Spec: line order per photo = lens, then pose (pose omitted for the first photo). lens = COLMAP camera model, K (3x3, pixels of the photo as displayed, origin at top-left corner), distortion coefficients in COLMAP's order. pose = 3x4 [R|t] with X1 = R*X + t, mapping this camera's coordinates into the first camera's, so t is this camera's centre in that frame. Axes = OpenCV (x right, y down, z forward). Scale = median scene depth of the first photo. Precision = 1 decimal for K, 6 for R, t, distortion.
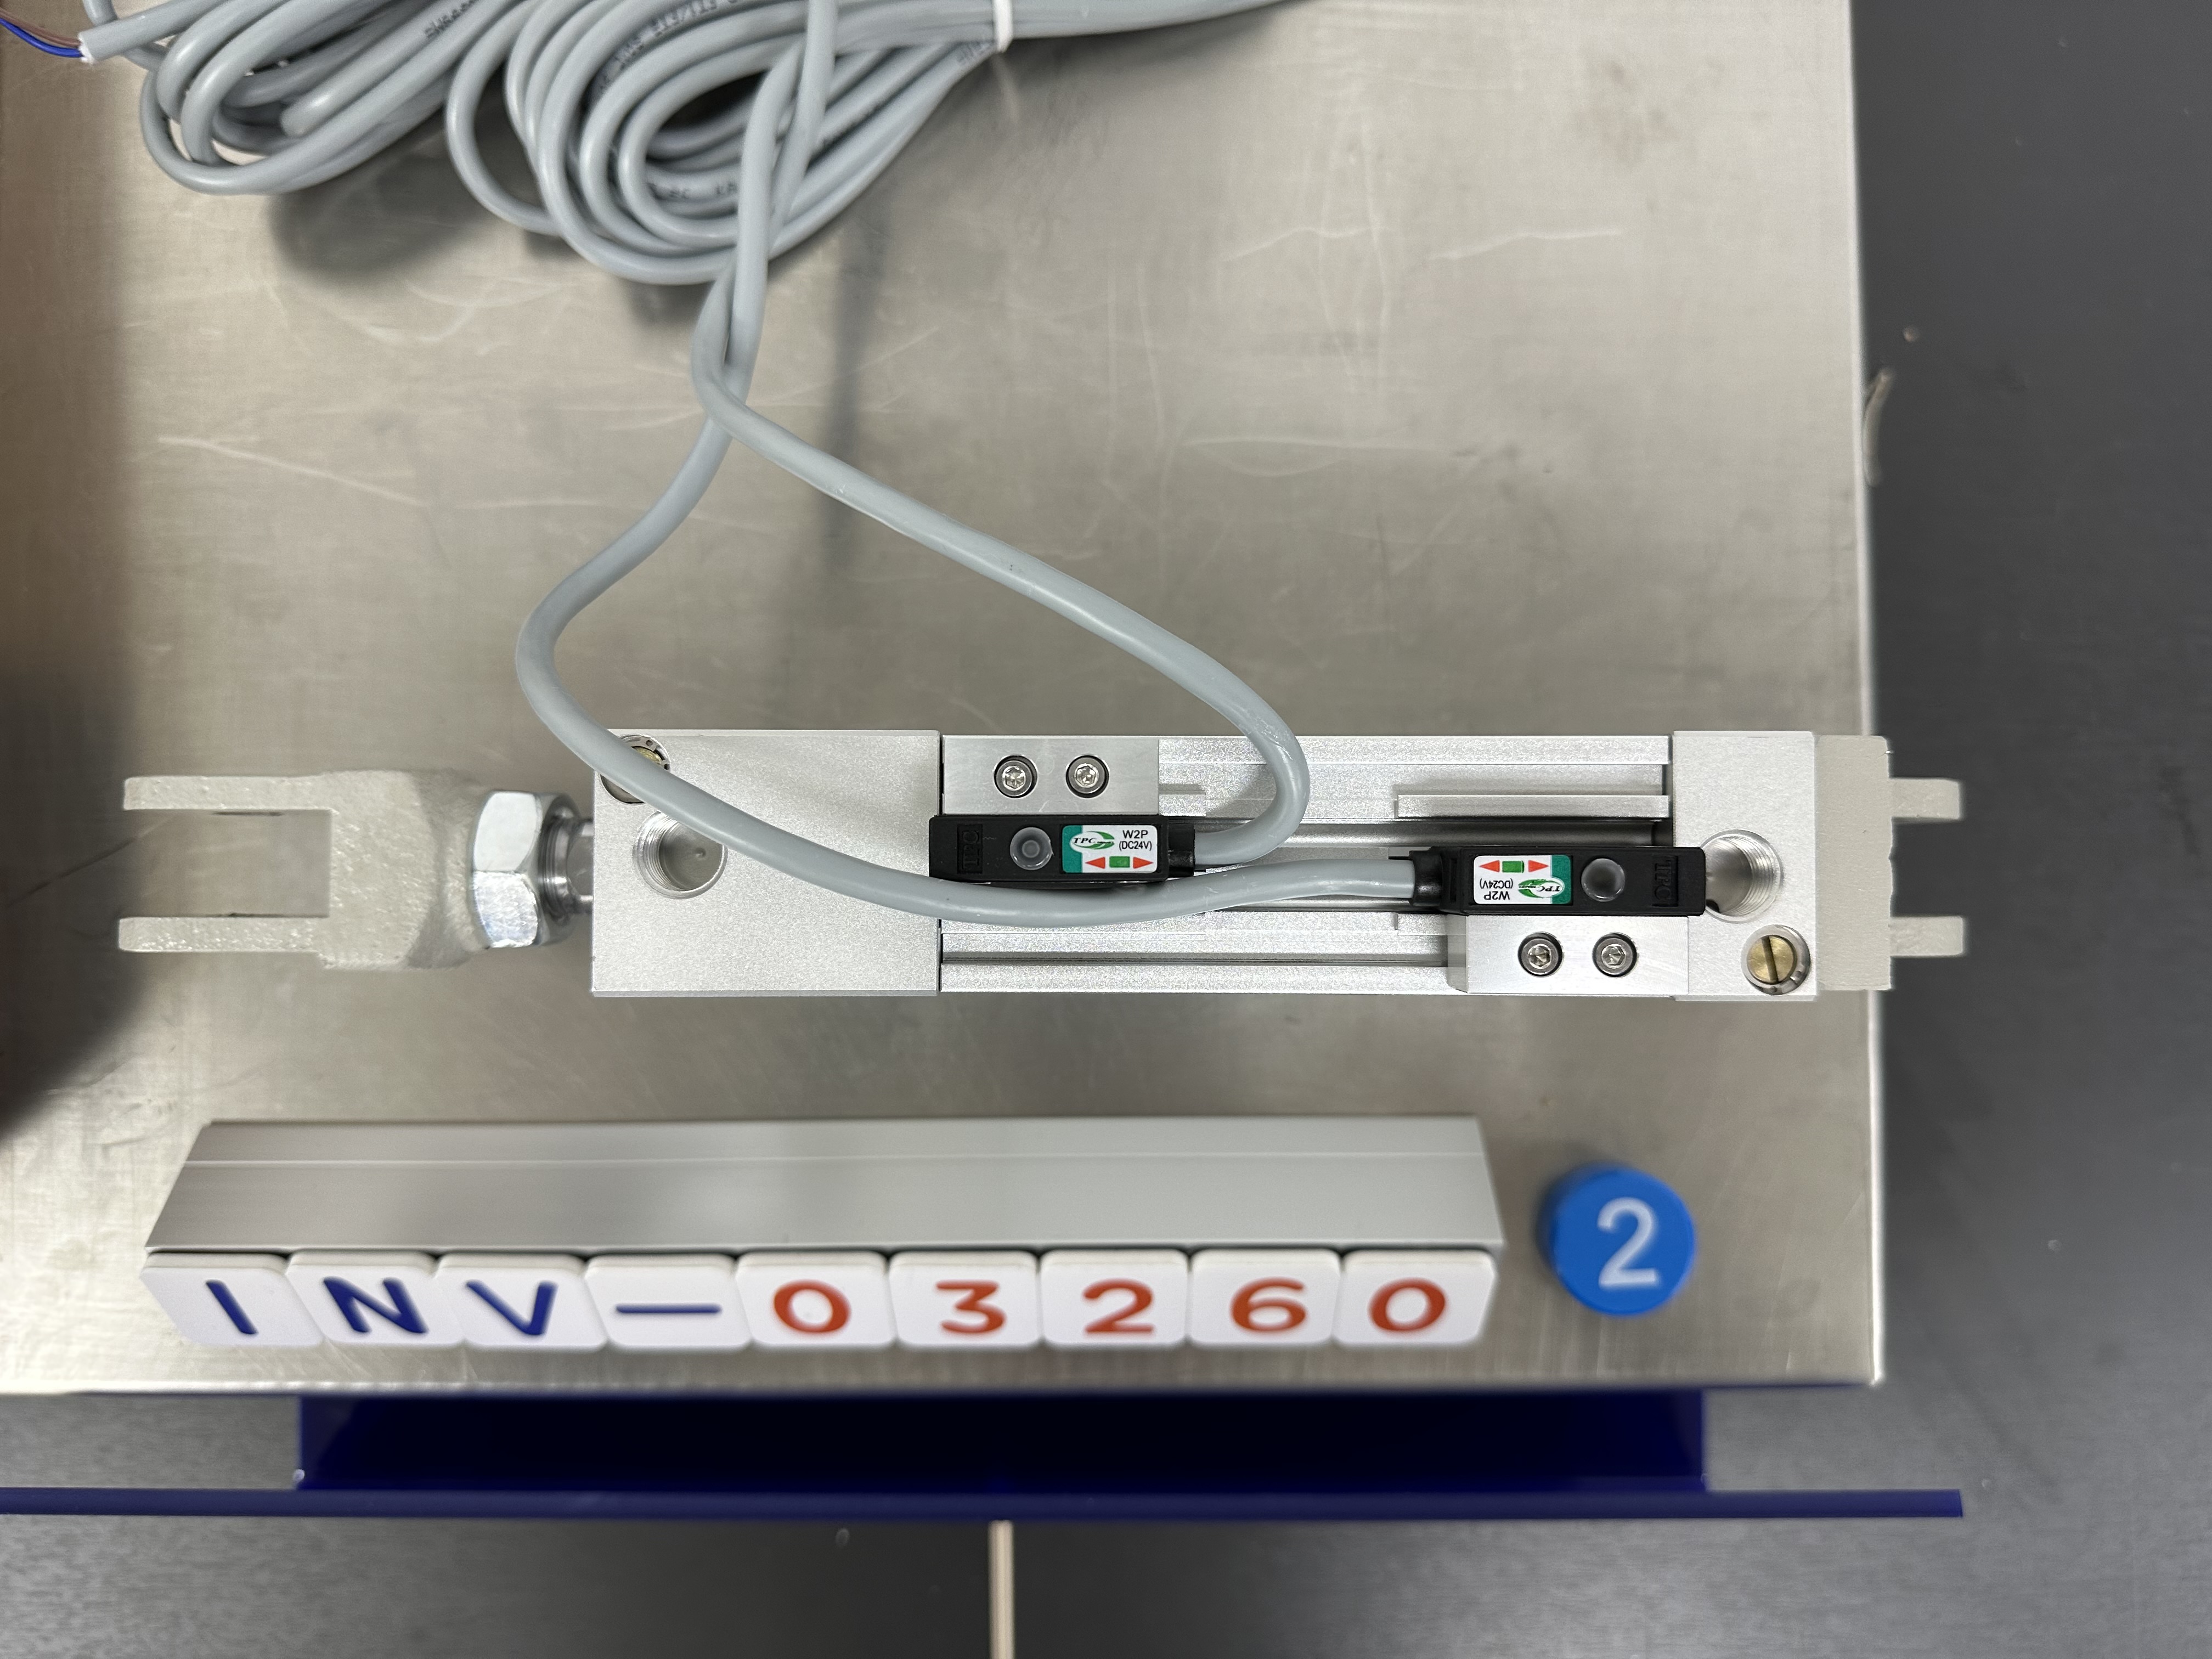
lens RADIAL K [[1661.0, 0, 1140.7], [0, 1661.0, 830.3], [0, 0, 1]] dist [-0.006850, -0.054372]
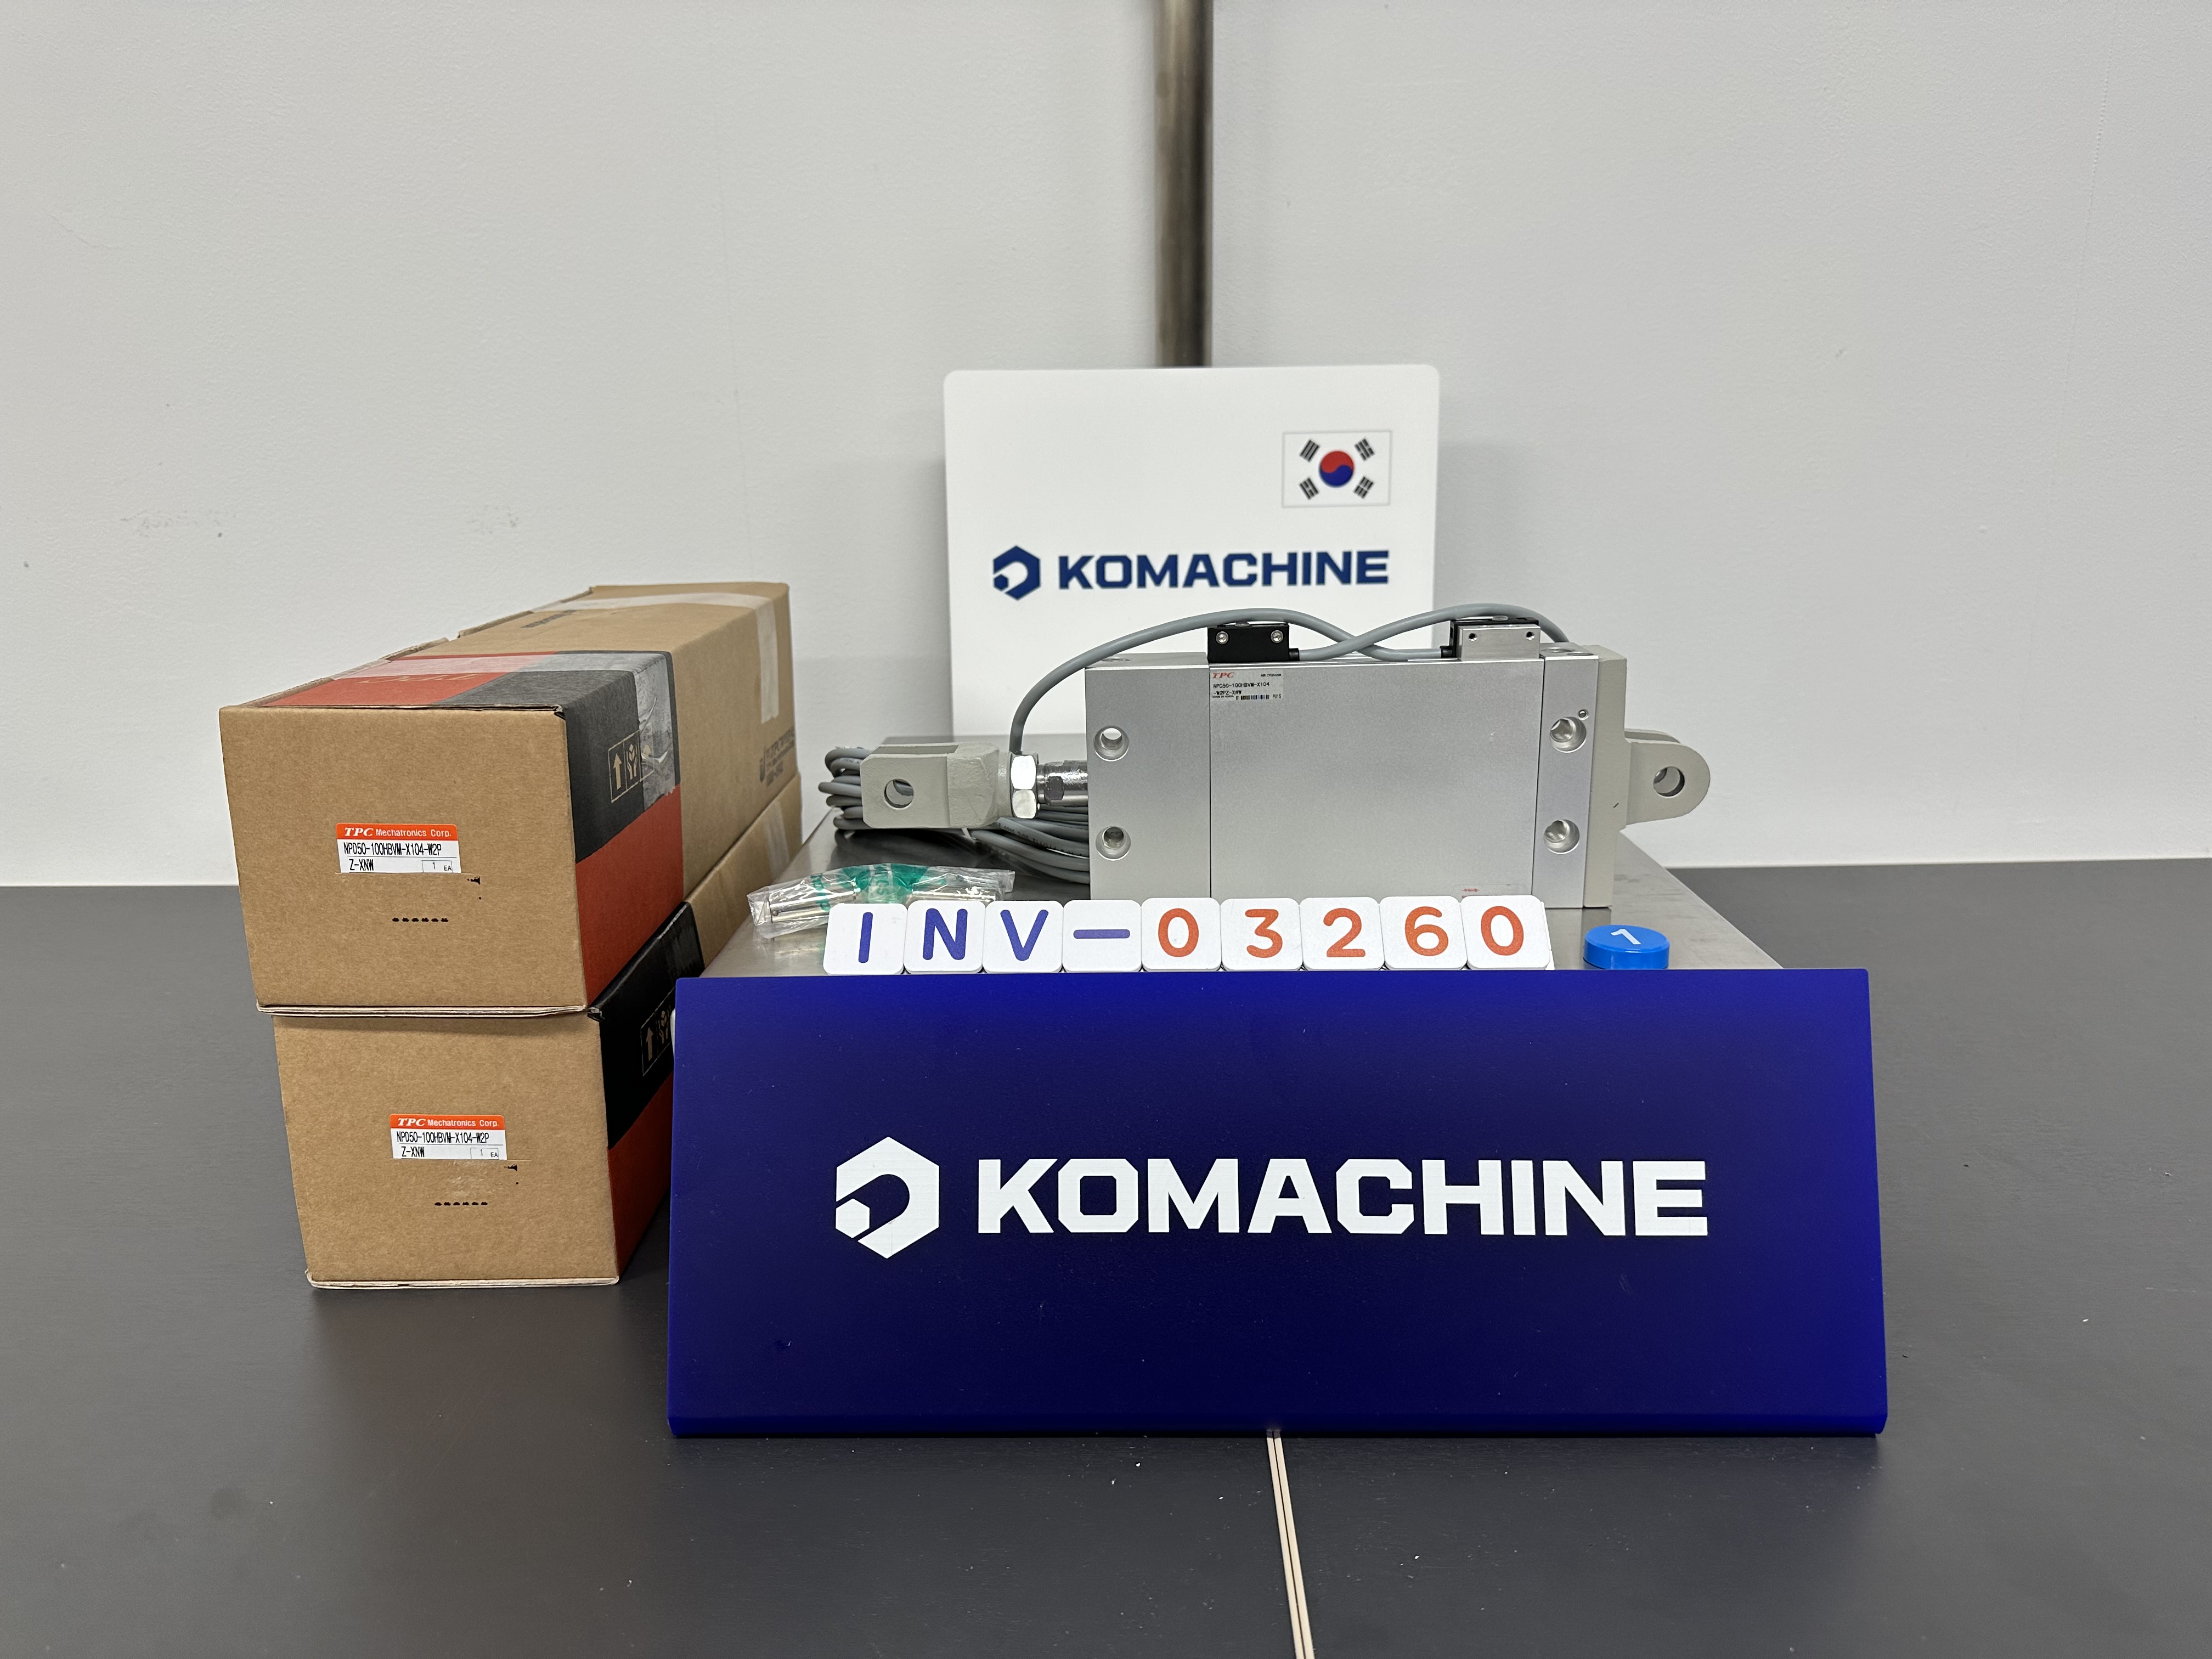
lens RADIAL K [[1556.9, 0, 1098.4], [0, 1556.9, 811.9], [0, 0, 1]] dist [0.006805, -0.051785]
pose [[0.998796, -0.027501, -0.040612, -0.213509], [-0.032039, 0.261117, -0.964775, 1.950252], [0.037136, 0.964915, 0.259921, 0.412056]]
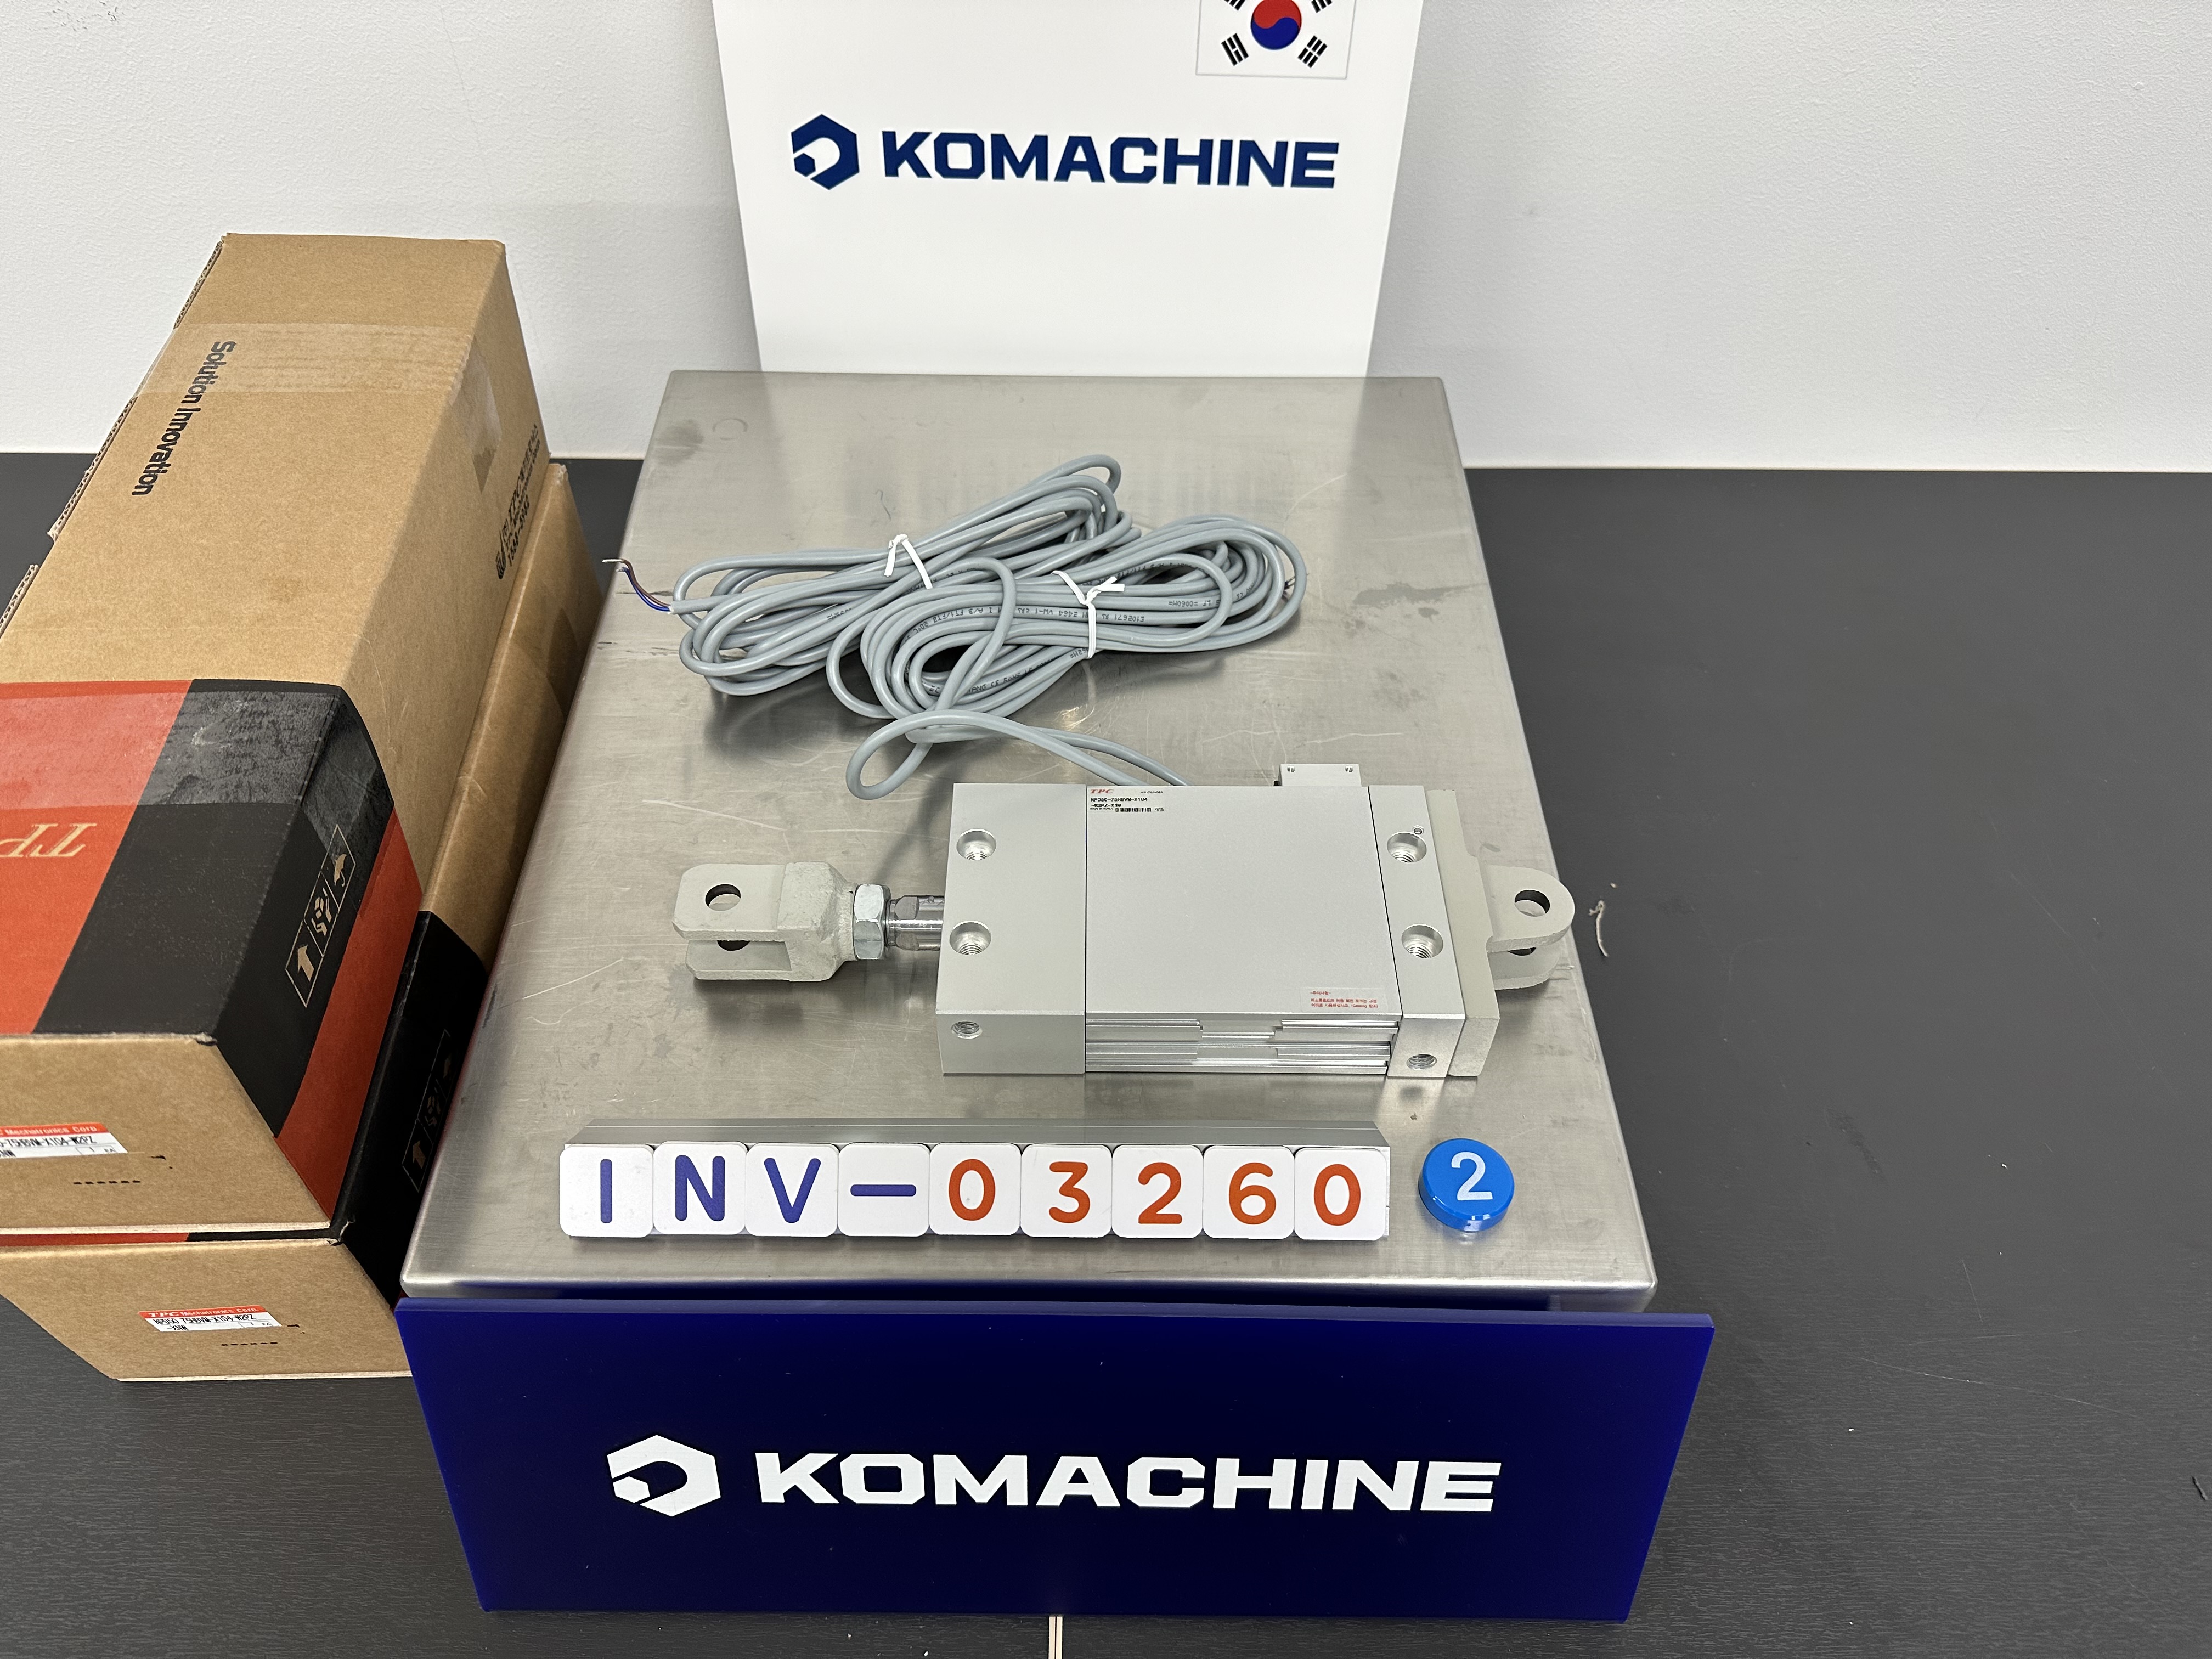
lens RADIAL K [[1638.4, 0, 1139.6], [0, 1638.4, 833.6], [0, 0, 1]] dist [0.028806, -0.125888]
pose [[0.999887, 0.004813, 0.014254, -0.058824], [0.005448, 0.767299, -0.641267, 1.060219], [-0.014023, 0.641272, 0.767186, -0.470112]]
